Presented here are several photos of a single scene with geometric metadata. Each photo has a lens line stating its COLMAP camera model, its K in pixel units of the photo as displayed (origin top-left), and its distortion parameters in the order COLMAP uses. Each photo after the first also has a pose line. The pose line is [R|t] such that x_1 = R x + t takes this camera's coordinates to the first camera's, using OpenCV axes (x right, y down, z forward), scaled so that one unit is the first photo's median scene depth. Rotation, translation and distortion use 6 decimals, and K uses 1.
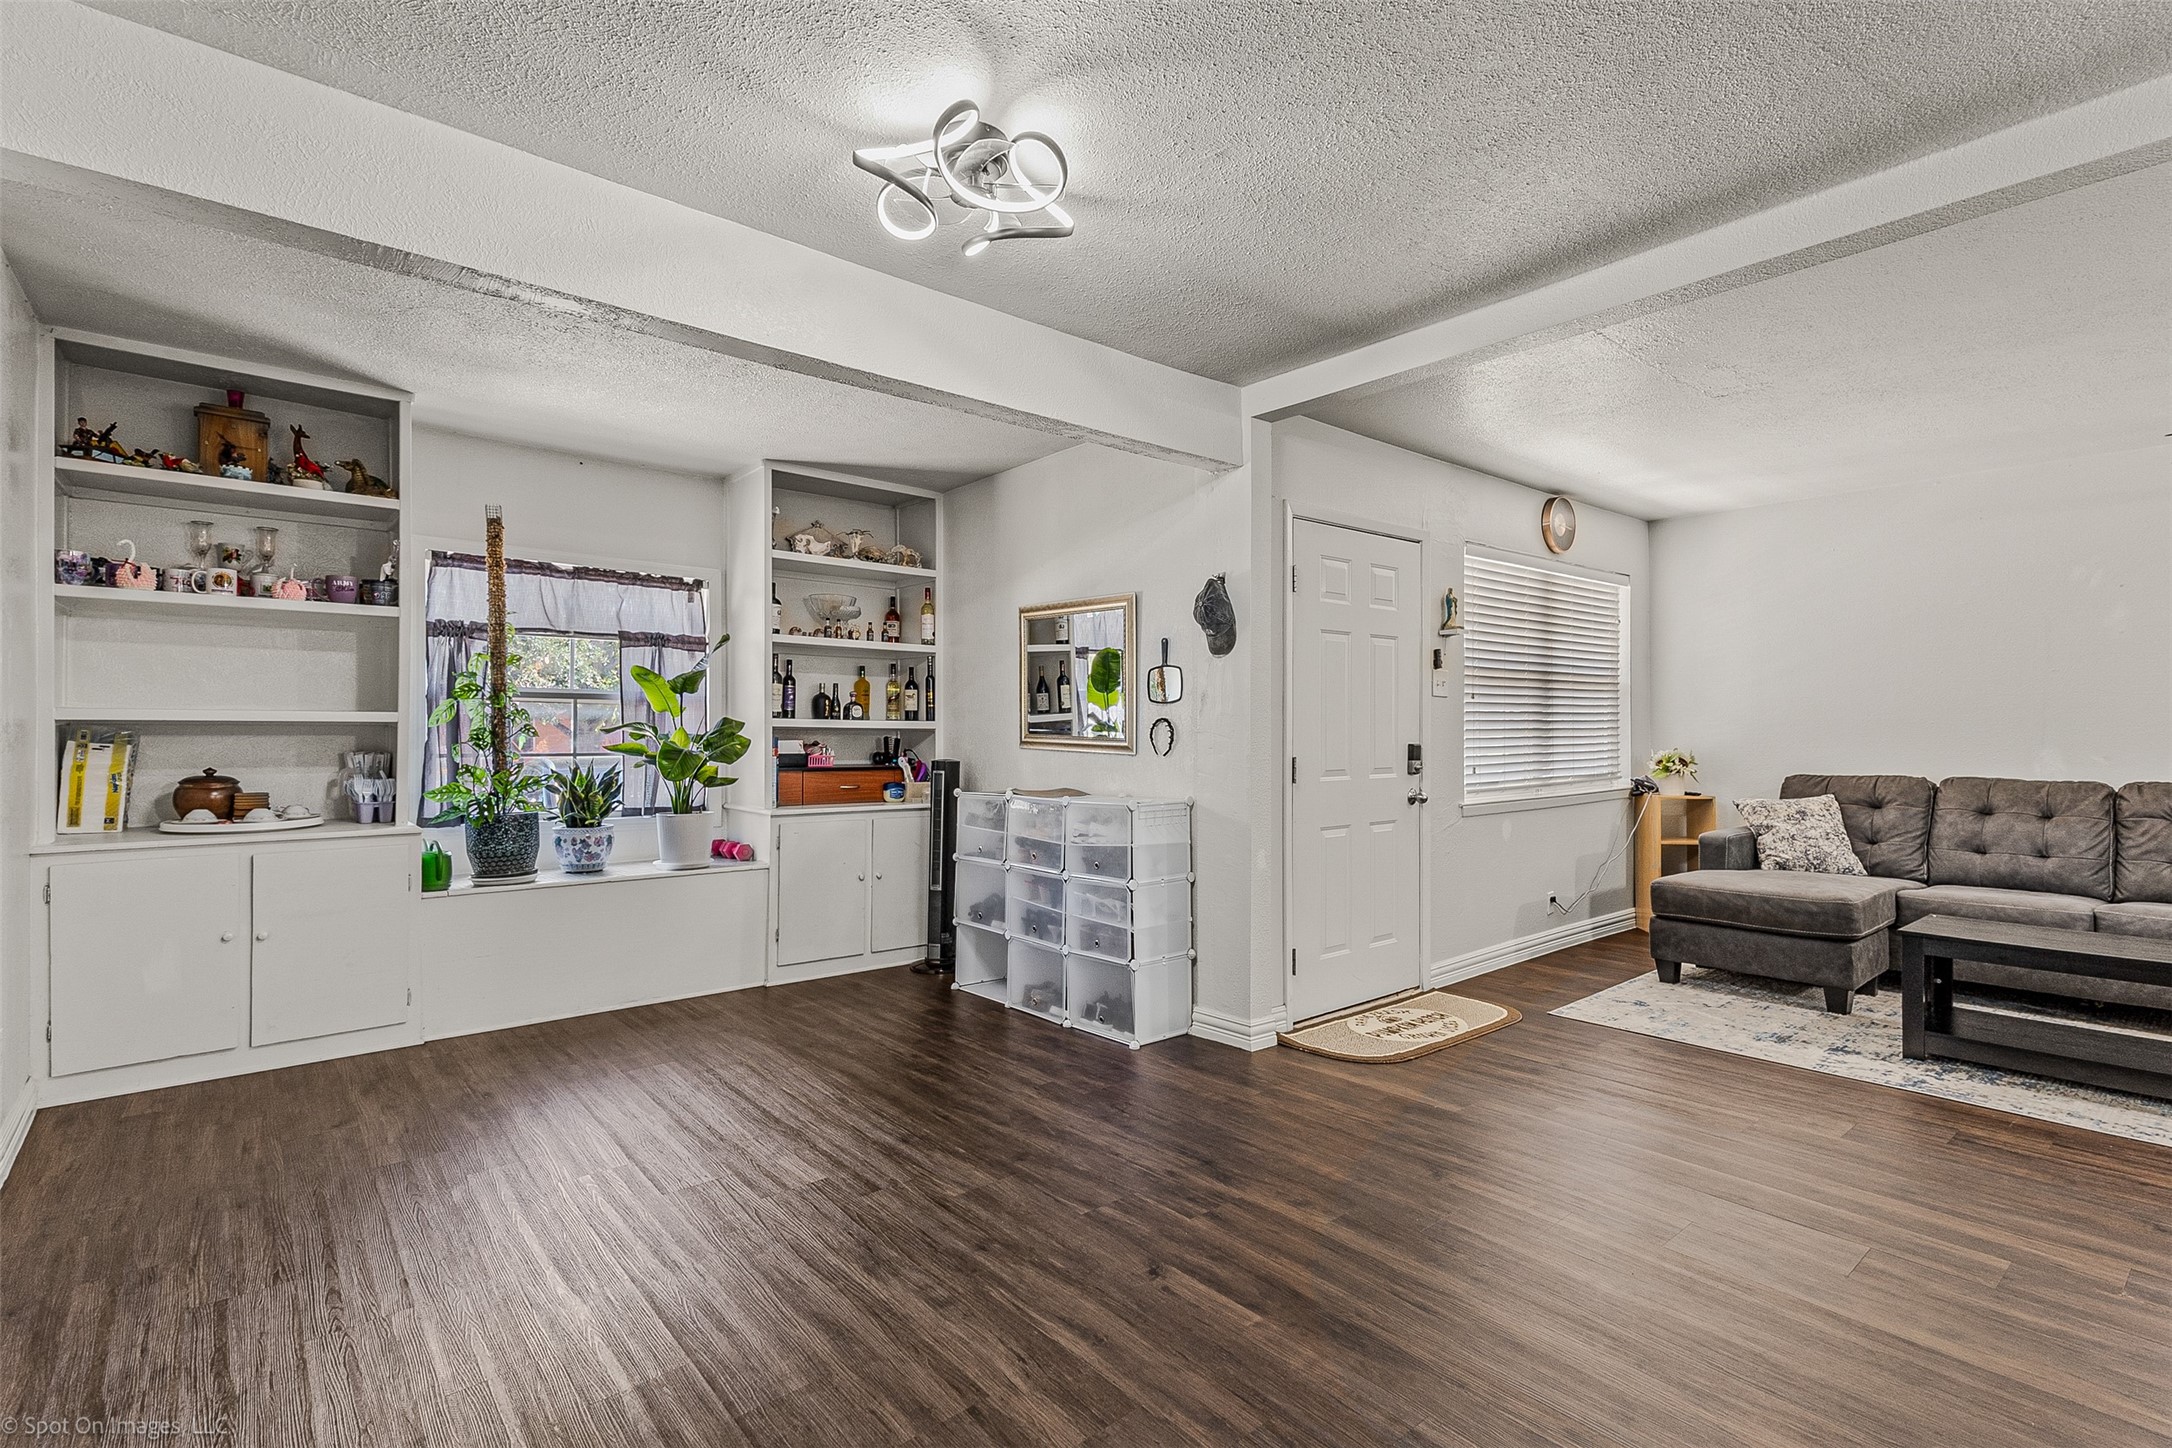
lens RADIAL K [[1012.0, 0, 1093.2], [0, 1012.0, 721.4], [0, 0, 1]] dist [0.031779, 0.000235]
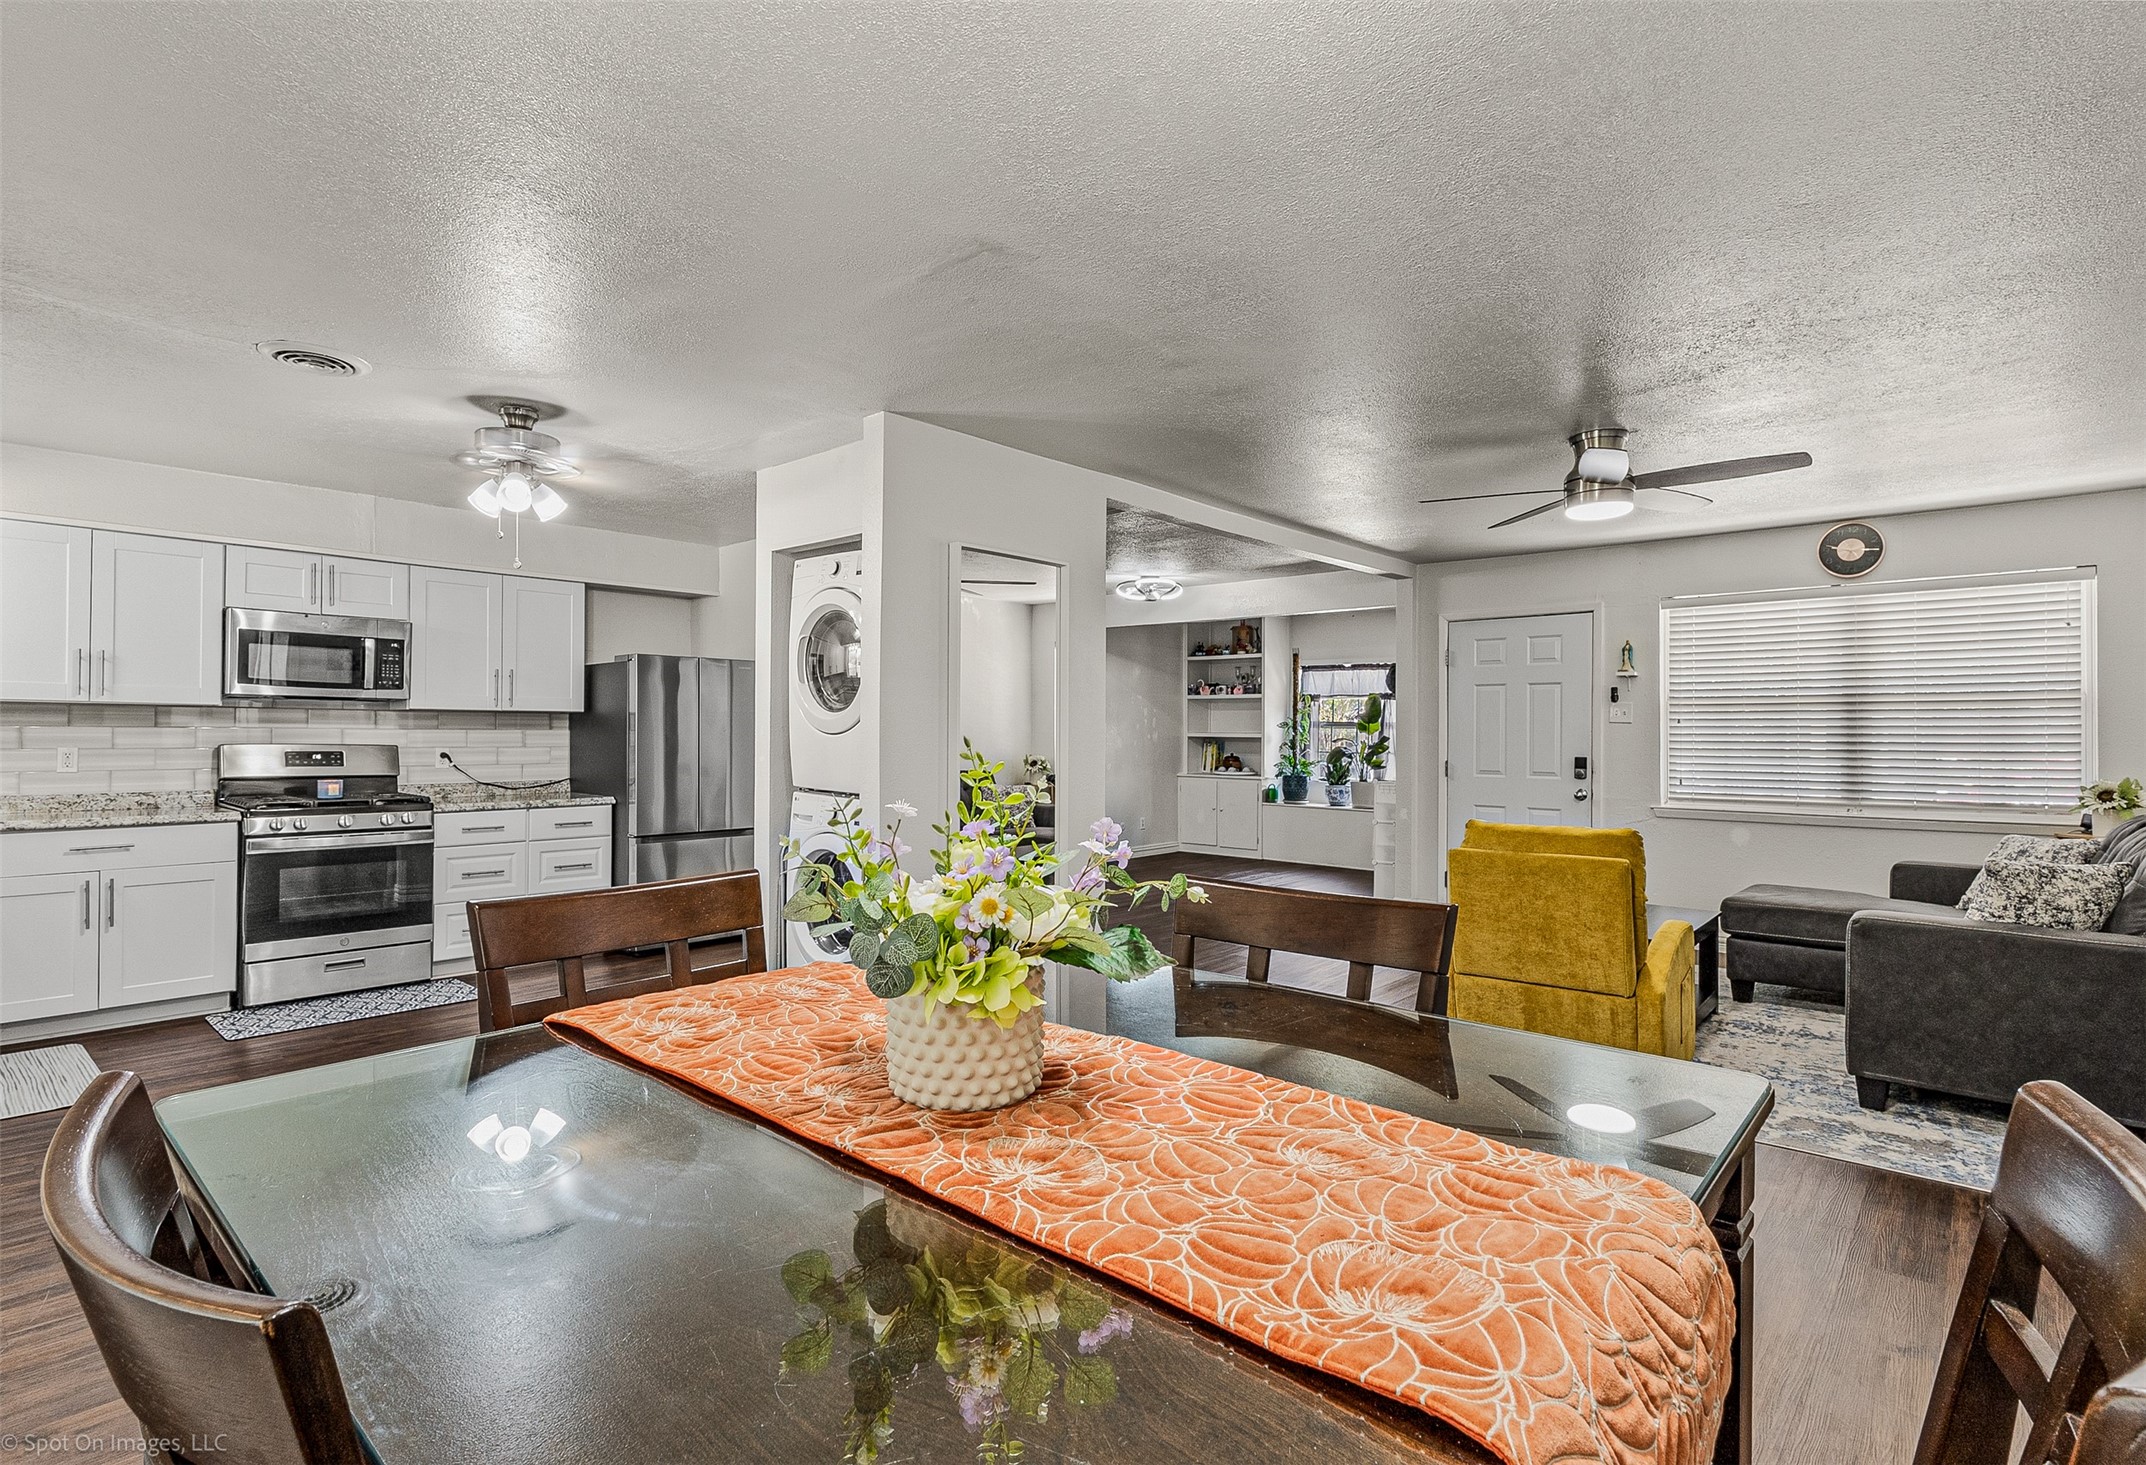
lens RADIAL K [[1069.3, 0, 1073.0], [0, 1069.3, 732.5], [0, 0, 1]] dist [-0.001323, -0.000323]
pose [[0.158017, 0.002628, -0.987433, 1.841964], [0.002315, 0.999993, 0.003032, -0.019834], [0.987434, -0.002765, 0.158009, 0.080952]]
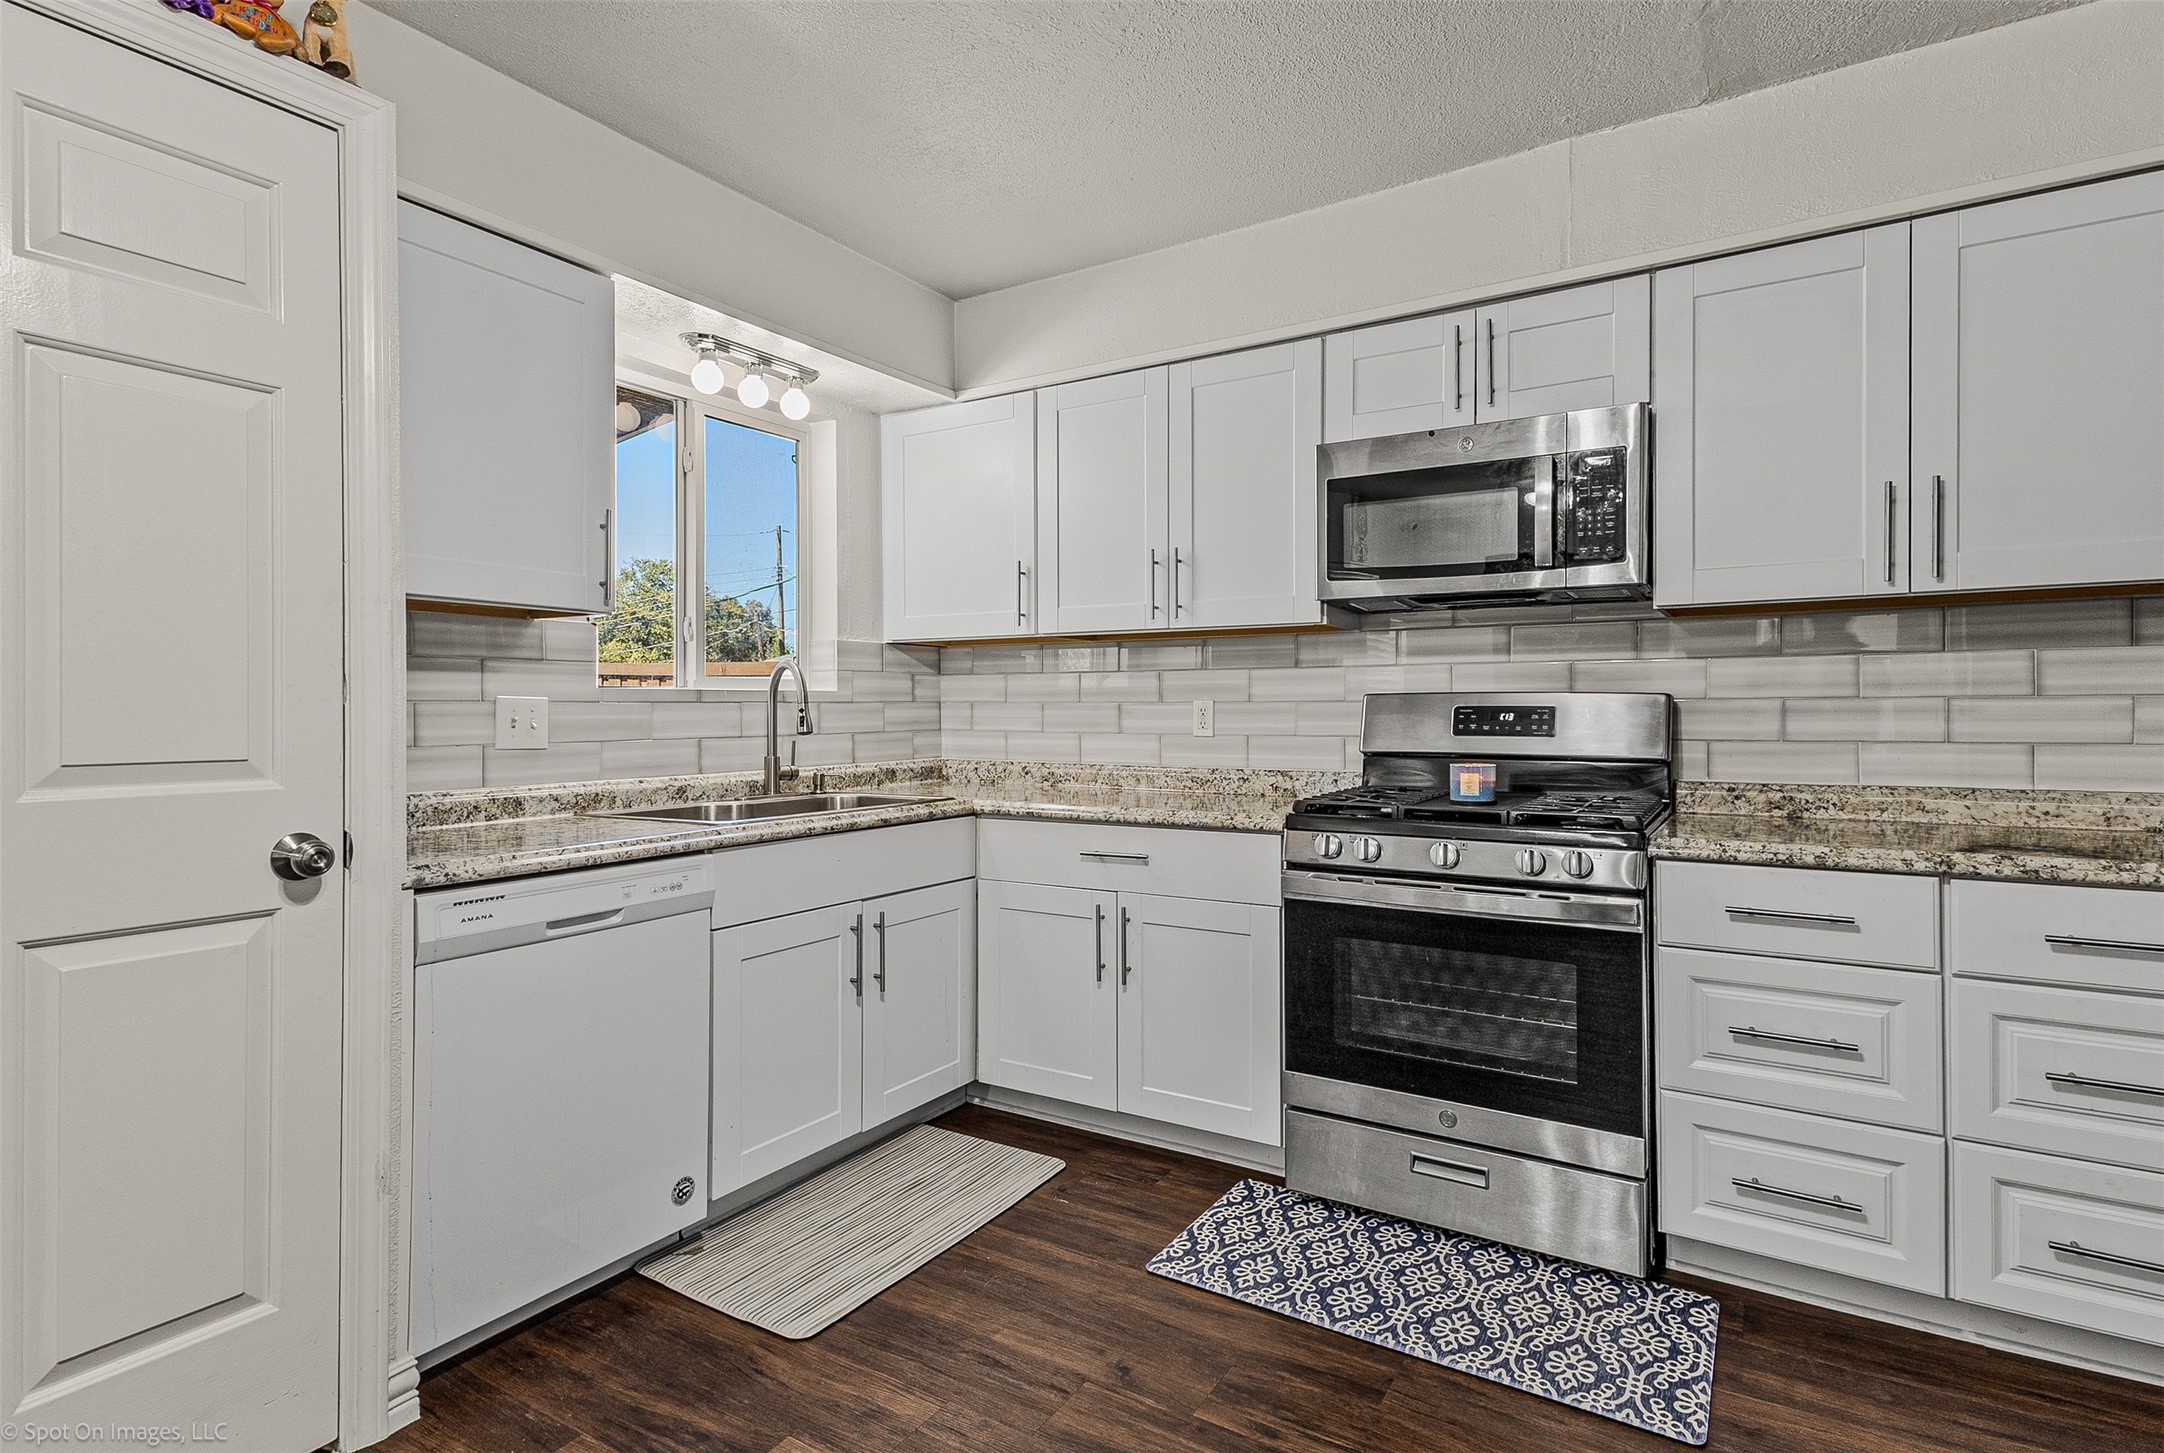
lens RADIAL K [[1110.0, 0, 1084.4], [0, 1110.0, 706.7], [0, 0, 1]] dist [0.021496, 0.000134]
pose [[-0.953085, 0.006078, -0.302643, 0.886557], [0.009433, 0.999909, -0.009623, 0.008709], [0.302557, -0.012026, -0.953055, -0.044234]]
